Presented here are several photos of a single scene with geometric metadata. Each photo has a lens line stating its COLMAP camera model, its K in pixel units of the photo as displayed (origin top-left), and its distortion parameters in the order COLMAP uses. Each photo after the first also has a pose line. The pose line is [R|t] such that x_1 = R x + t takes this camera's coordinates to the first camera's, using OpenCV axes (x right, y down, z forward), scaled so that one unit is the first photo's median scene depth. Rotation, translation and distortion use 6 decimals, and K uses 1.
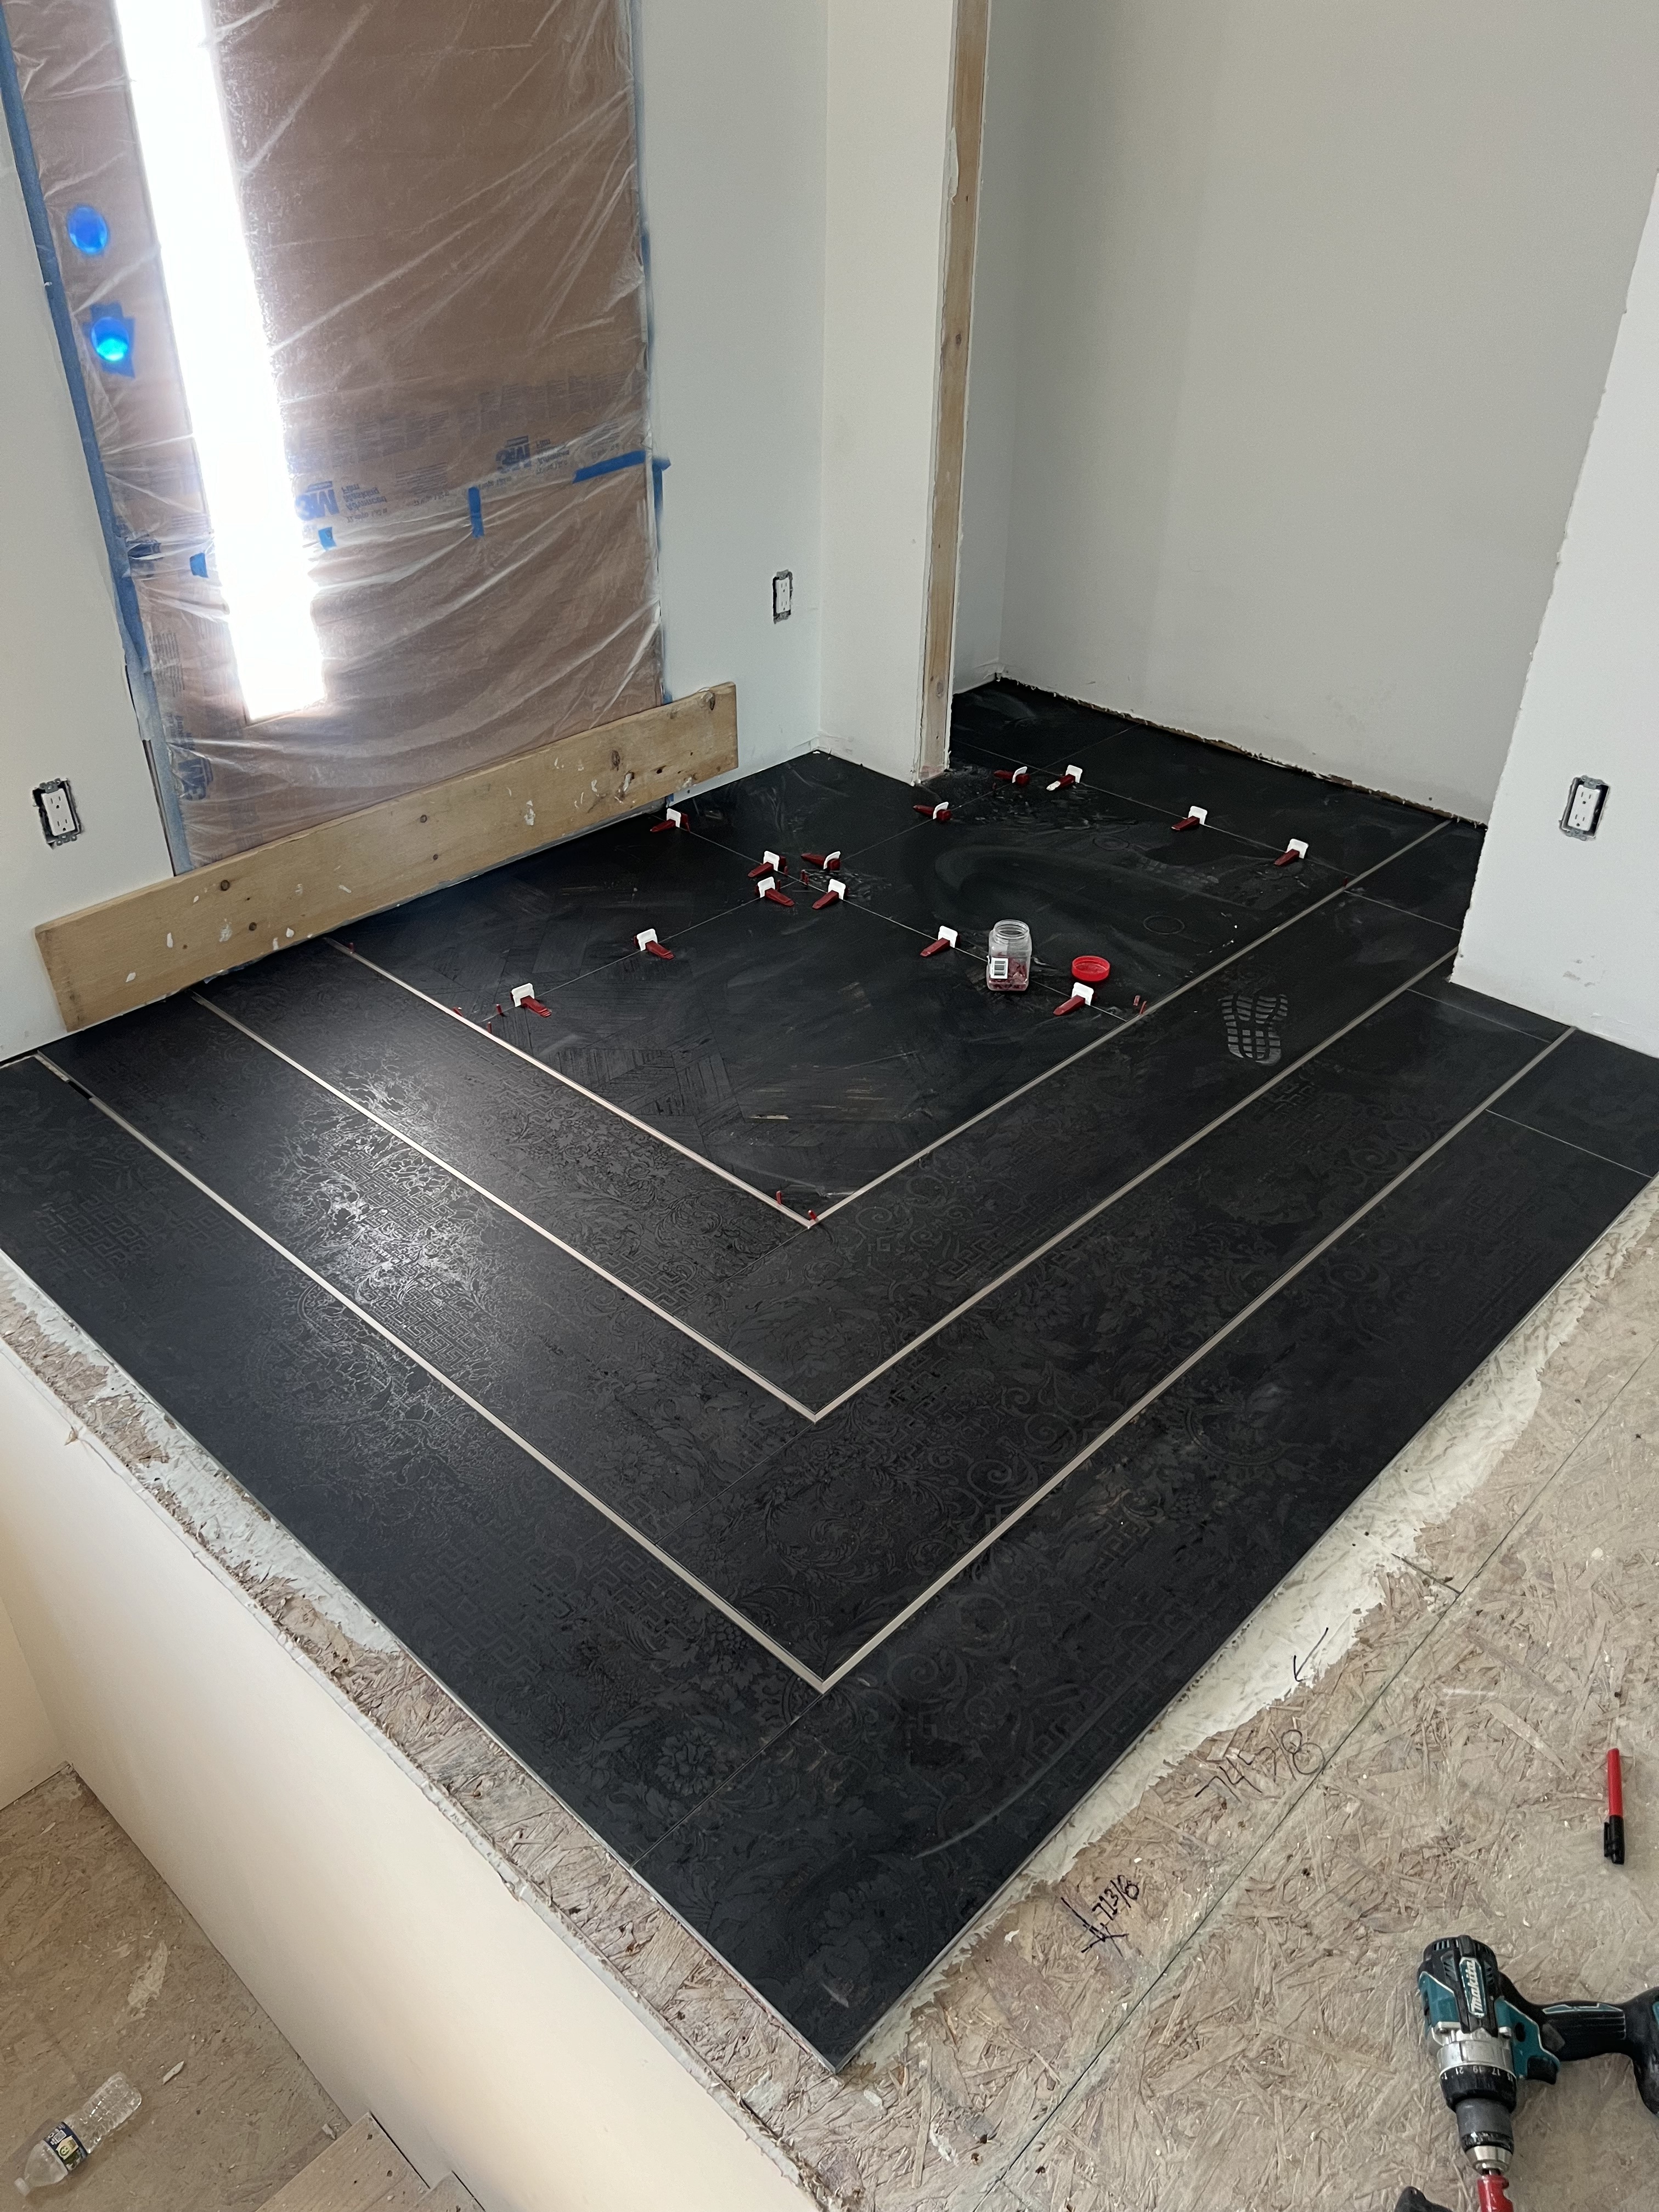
lens RADIAL K [[1696.4, 0, 813.7], [0, 1696.4, 1106.9], [0, 0, 1]] dist [0.084823, -0.131288]
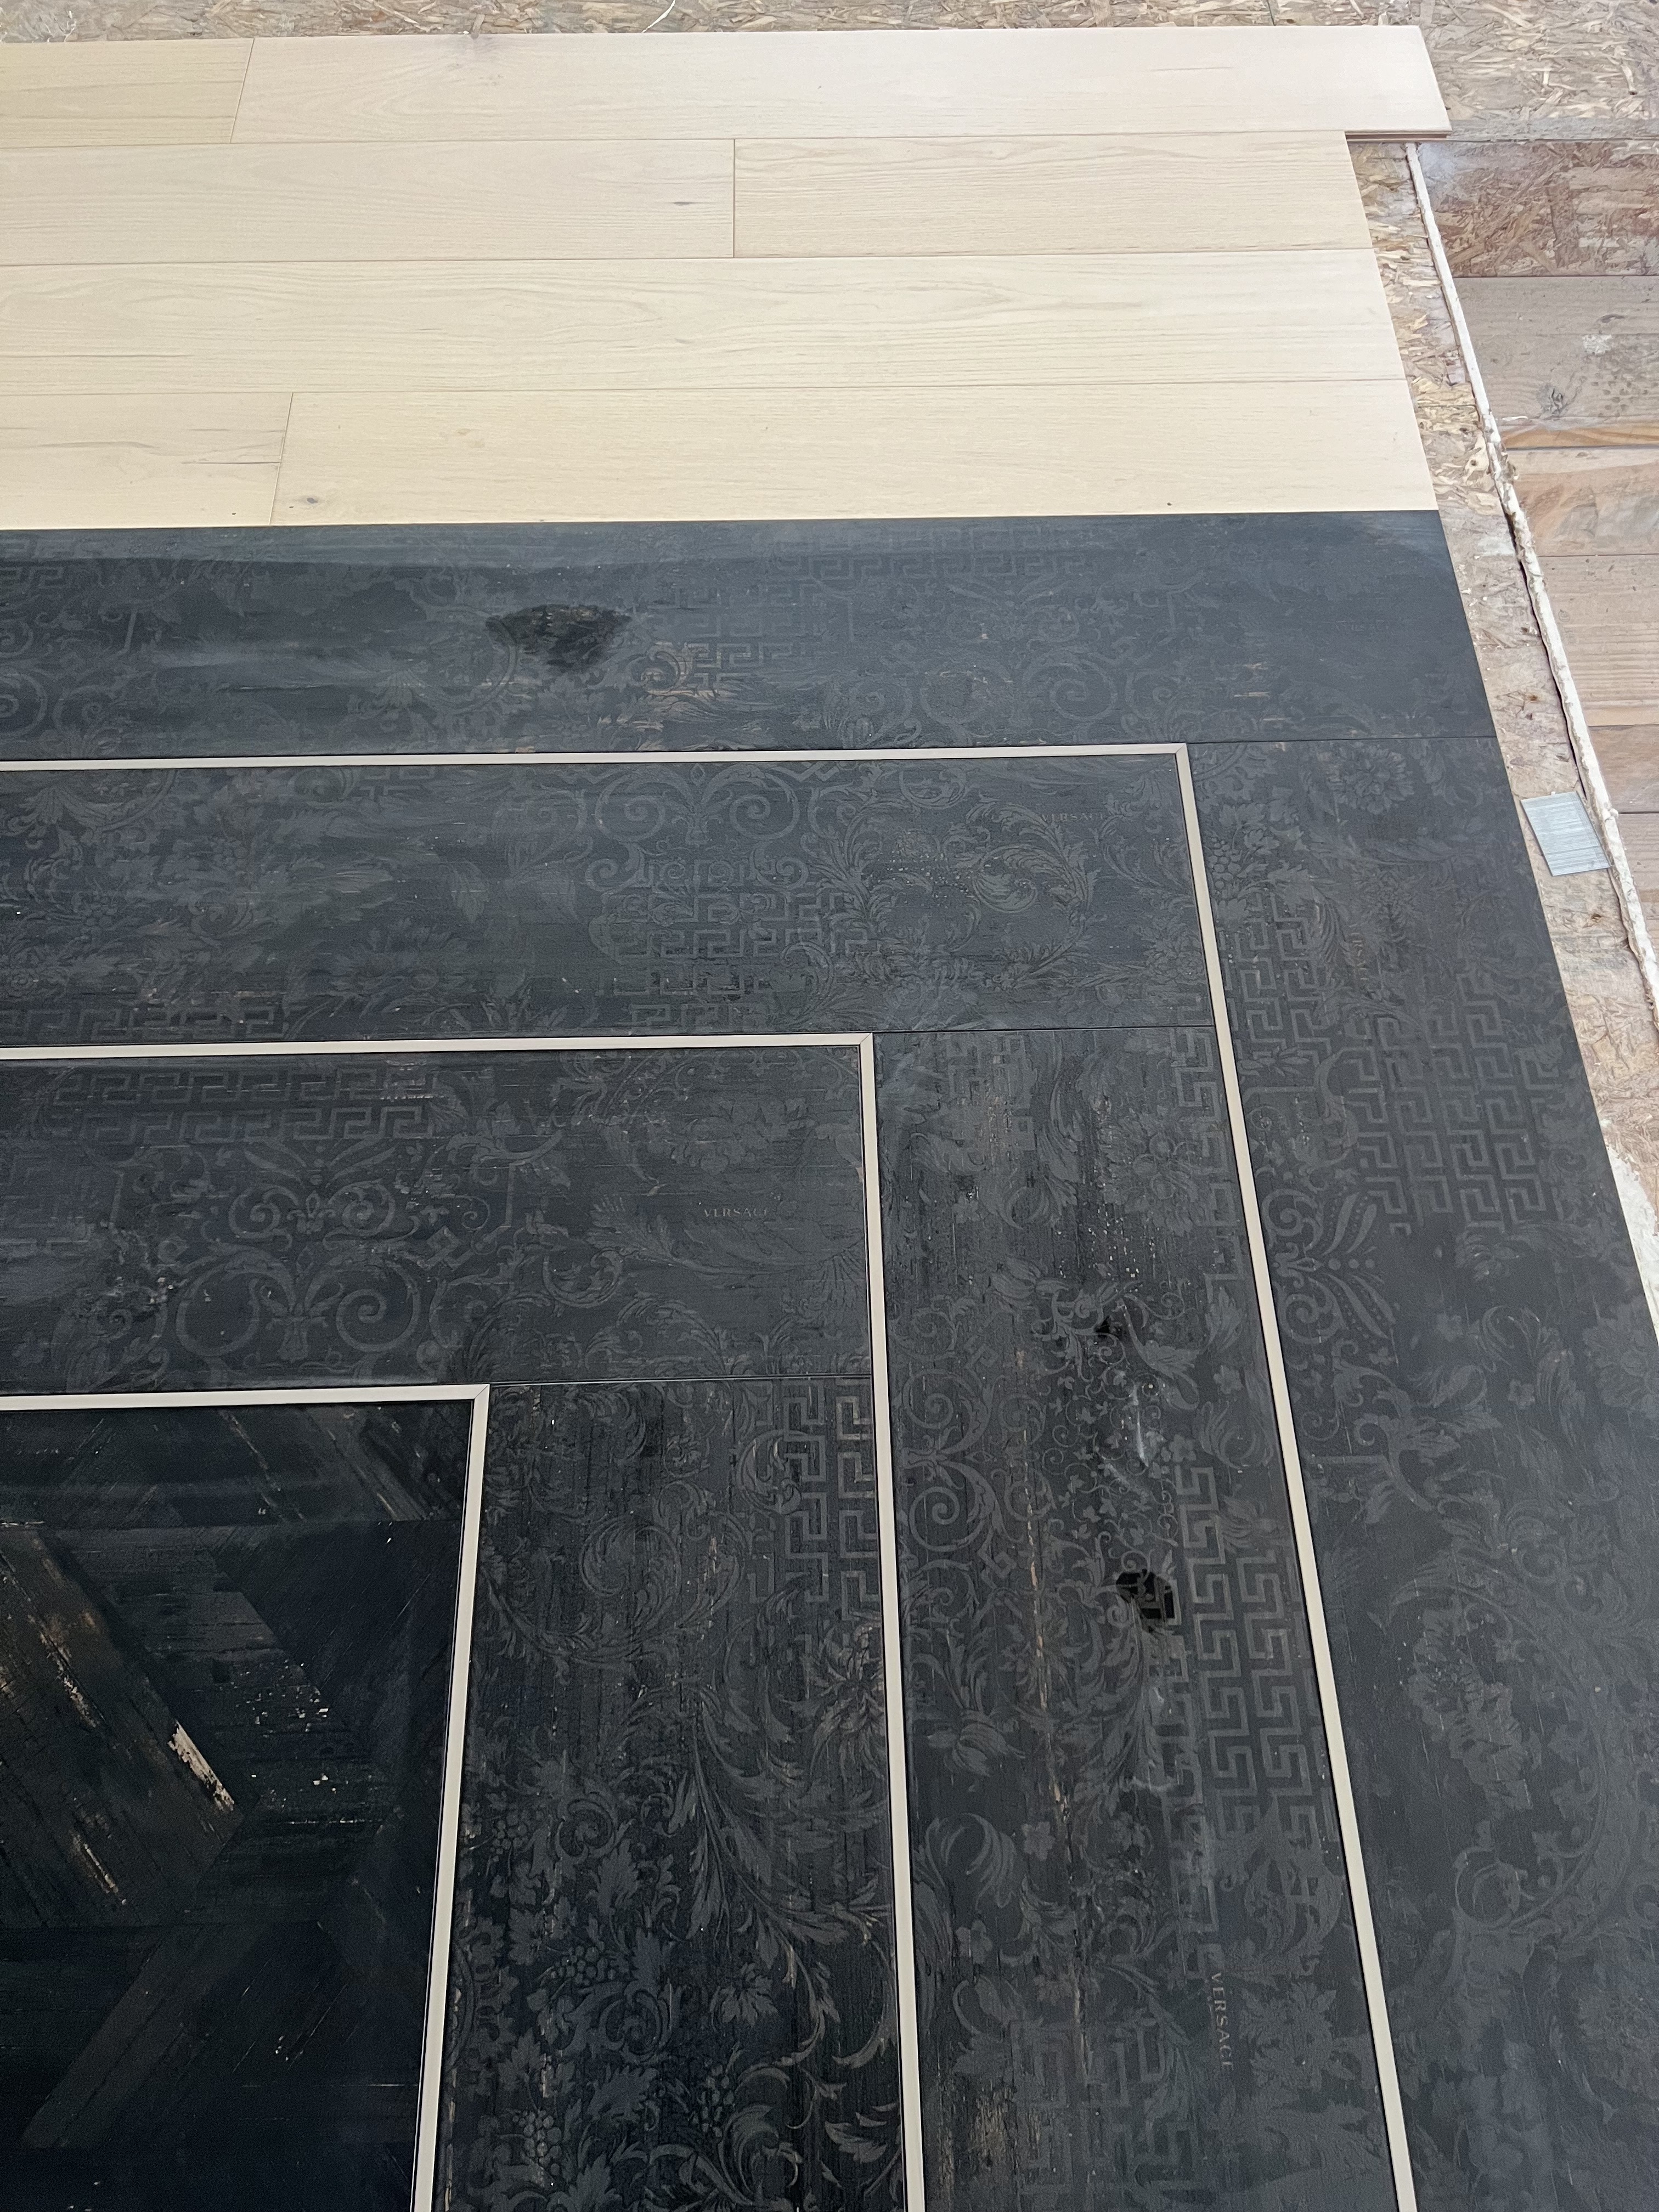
lens RADIAL K [[1696.4, 0, 813.7], [0, 1696.4, 1106.9], [0, 0, 1]] dist [0.084823, -0.131288]
pose [[-0.716738, -0.623899, 0.311507, -0.152526], [0.370331, 0.037966, 0.928124, -0.314123], [-0.590883, 0.780582, 0.203837, 0.711879]]
